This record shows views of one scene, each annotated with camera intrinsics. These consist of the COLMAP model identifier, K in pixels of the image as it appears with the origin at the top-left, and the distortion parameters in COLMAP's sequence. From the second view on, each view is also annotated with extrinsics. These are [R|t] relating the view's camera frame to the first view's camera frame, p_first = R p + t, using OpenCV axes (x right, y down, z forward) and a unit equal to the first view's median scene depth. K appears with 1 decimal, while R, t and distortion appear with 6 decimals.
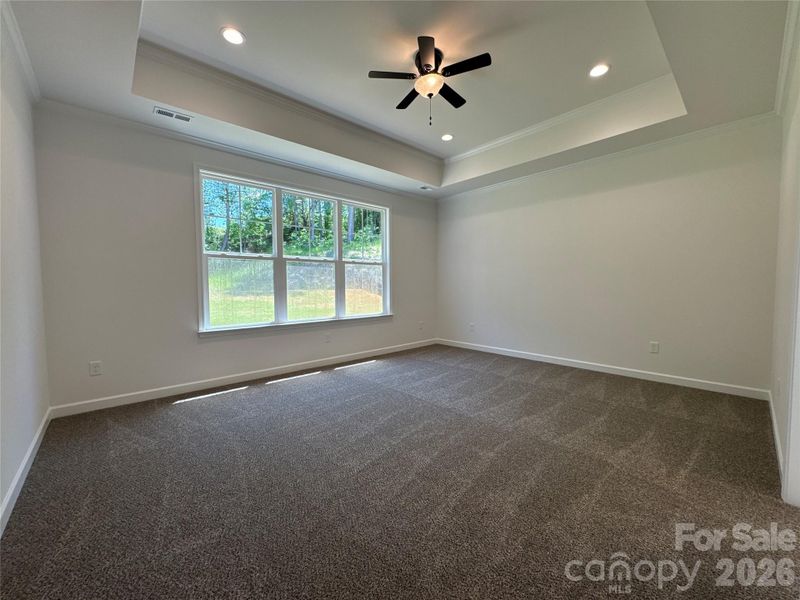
lens RADIAL K [[320.7, 0, 400.0], [0, 320.7, 300.0], [0, 0, 1]] dist [-0.000159, 0.000199]
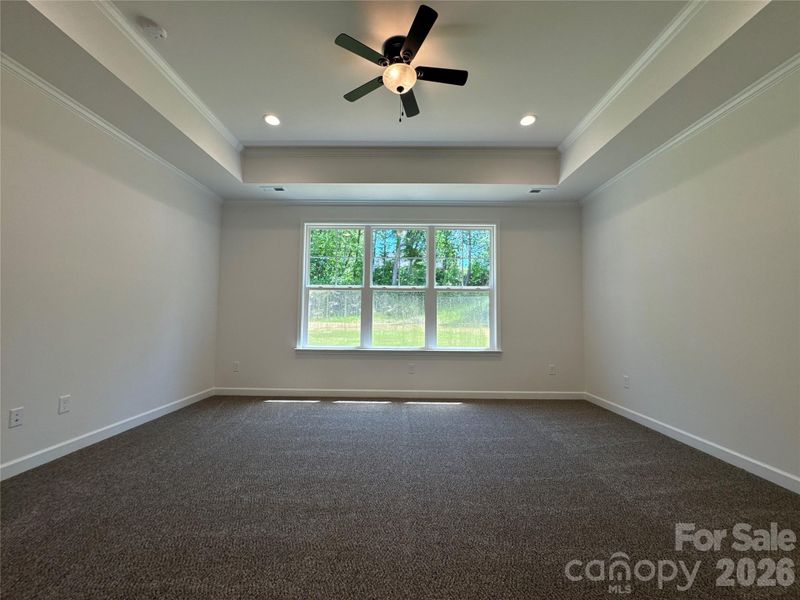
lens RADIAL K [[320.7, 0, 400.0], [0, 320.7, 300.0], [0, 0, 1]] dist [-0.000159, 0.000199]
pose [[0.730335, -0.026035, -0.682593, 0.450711], [-0.047638, 0.994899, -0.088917, 0.000801], [0.681426, 0.097457, 0.725369, 0.290218]]
